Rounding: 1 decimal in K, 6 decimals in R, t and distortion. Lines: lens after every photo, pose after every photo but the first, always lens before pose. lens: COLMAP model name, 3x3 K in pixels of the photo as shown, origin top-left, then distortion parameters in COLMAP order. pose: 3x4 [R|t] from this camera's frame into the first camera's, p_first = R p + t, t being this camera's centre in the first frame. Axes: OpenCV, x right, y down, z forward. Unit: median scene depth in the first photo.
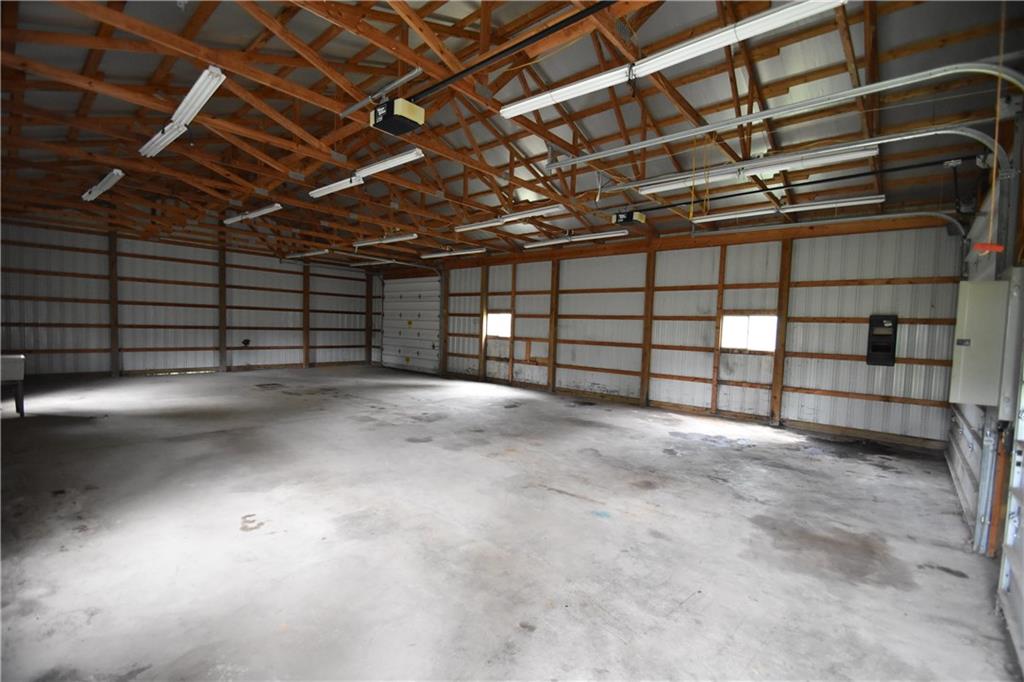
lens RADIAL K [[454.4, 0, 515.4], [0, 454.4, 349.6], [0, 0, 1]] dist [0.025773, 0.000612]
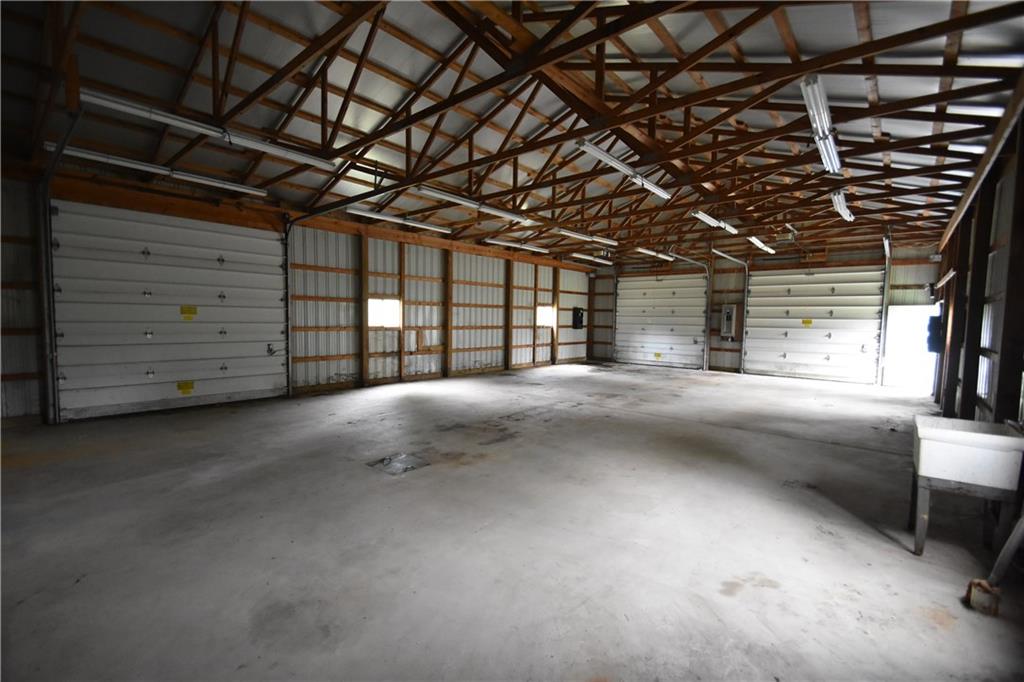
lens RADIAL K [[454.4, 0, 515.7], [0, 454.4, 342.0], [0, 0, 1]] dist [0.025773, 0.000612]
pose [[-0.014104, -0.090830, 0.995767, -0.922763], [0.031396, 0.995334, 0.091235, -0.074268], [-0.999408, 0.032550, -0.011187, 0.823535]]
